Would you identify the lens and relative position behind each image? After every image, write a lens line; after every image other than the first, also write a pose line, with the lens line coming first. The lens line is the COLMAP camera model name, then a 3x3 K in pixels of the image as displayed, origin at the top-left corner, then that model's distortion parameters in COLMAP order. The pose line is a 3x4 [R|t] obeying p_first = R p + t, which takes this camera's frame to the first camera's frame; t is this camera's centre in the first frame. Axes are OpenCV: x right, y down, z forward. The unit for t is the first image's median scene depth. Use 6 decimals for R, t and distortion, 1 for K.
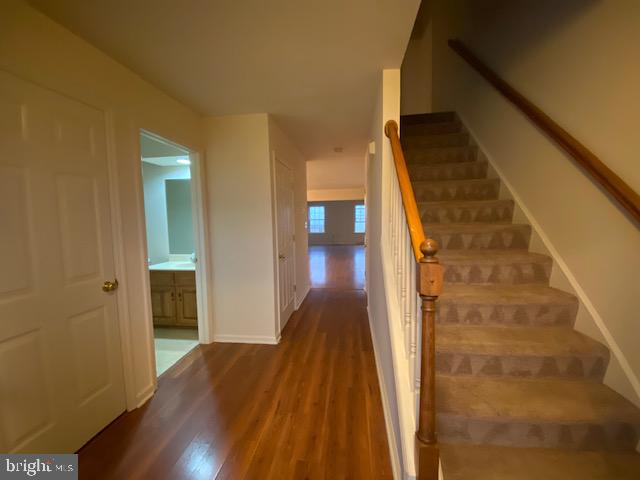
lens RADIAL K [[264.3, 0, 320.0], [0, 264.3, 237.5], [0, 0, 1]] dist [-0.029958, -0.002347]
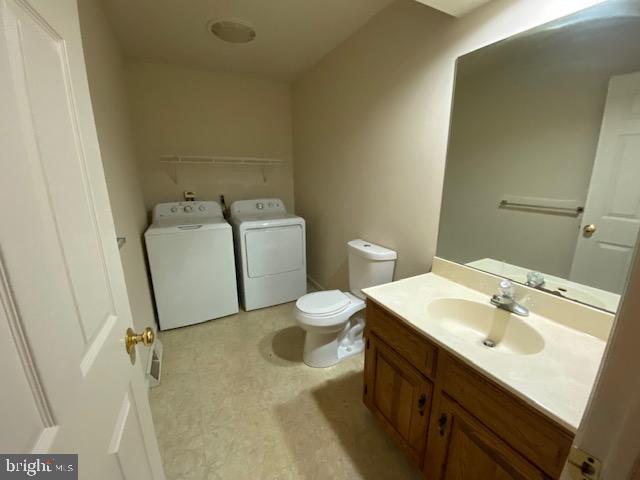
lens RADIAL K [[264.3, 0, 322.4], [0, 264.3, 240.0], [0, 0, 1]] dist [-0.029958, -0.002347]
pose [[0.557668, 0.205316, -0.804271, -0.412435], [-0.059579, 0.976328, 0.207927, -0.033022], [0.827923, -0.068036, 0.556699, 0.726902]]
